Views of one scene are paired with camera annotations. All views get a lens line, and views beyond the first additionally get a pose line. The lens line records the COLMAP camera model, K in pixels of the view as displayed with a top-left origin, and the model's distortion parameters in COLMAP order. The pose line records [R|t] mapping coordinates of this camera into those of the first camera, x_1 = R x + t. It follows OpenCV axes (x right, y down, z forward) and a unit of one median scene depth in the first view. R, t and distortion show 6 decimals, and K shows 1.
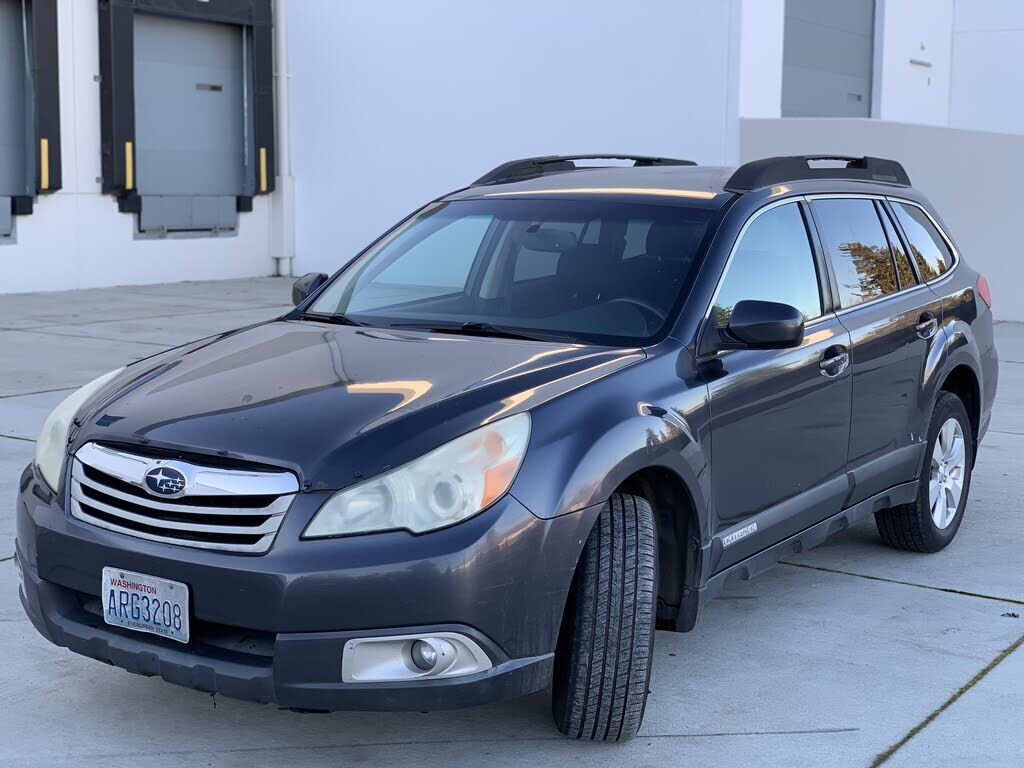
lens RADIAL K [[1549.1, 0, 512.0], [0, 1549.1, 384.0], [0, 0, 1]] dist [0.182127, 0.013693]
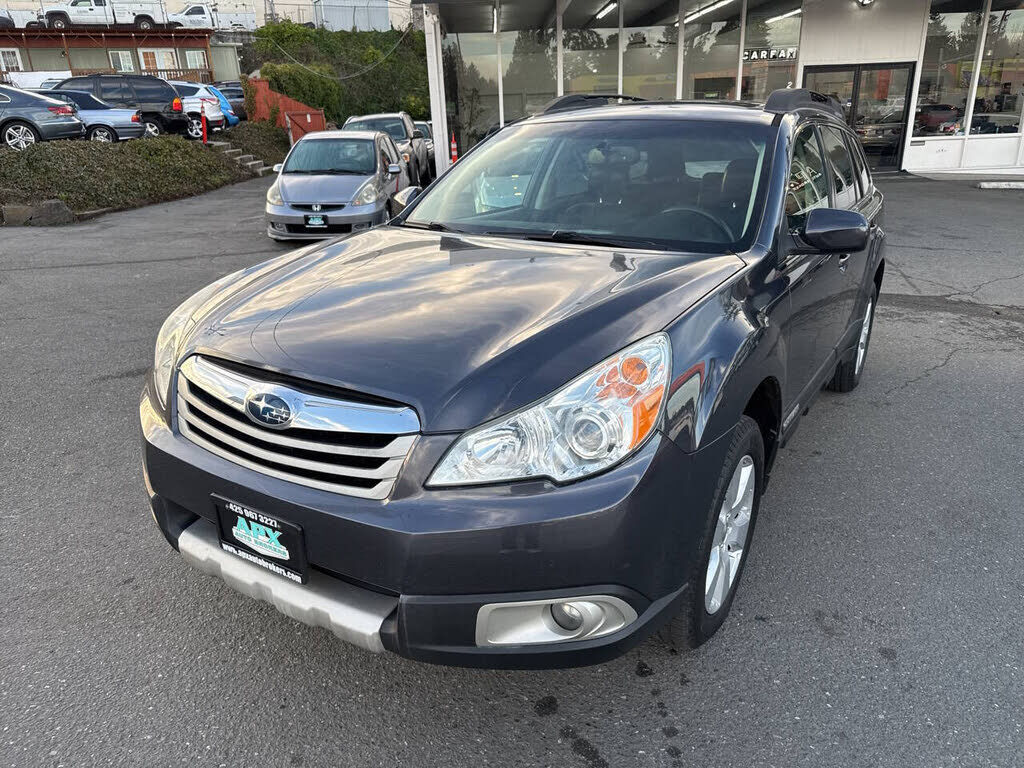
lens RADIAL K [[703.3, 0, 512.0], [0, 703.3, 384.0], [0, 0, 1]] dist [0.049745, -0.000631]
pose [[0.998982, -0.006981, 0.044560, -0.100396], [-0.001084, 0.983948, 0.178452, -0.026242], [-0.045090, -0.178319, 0.982939, 0.601418]]
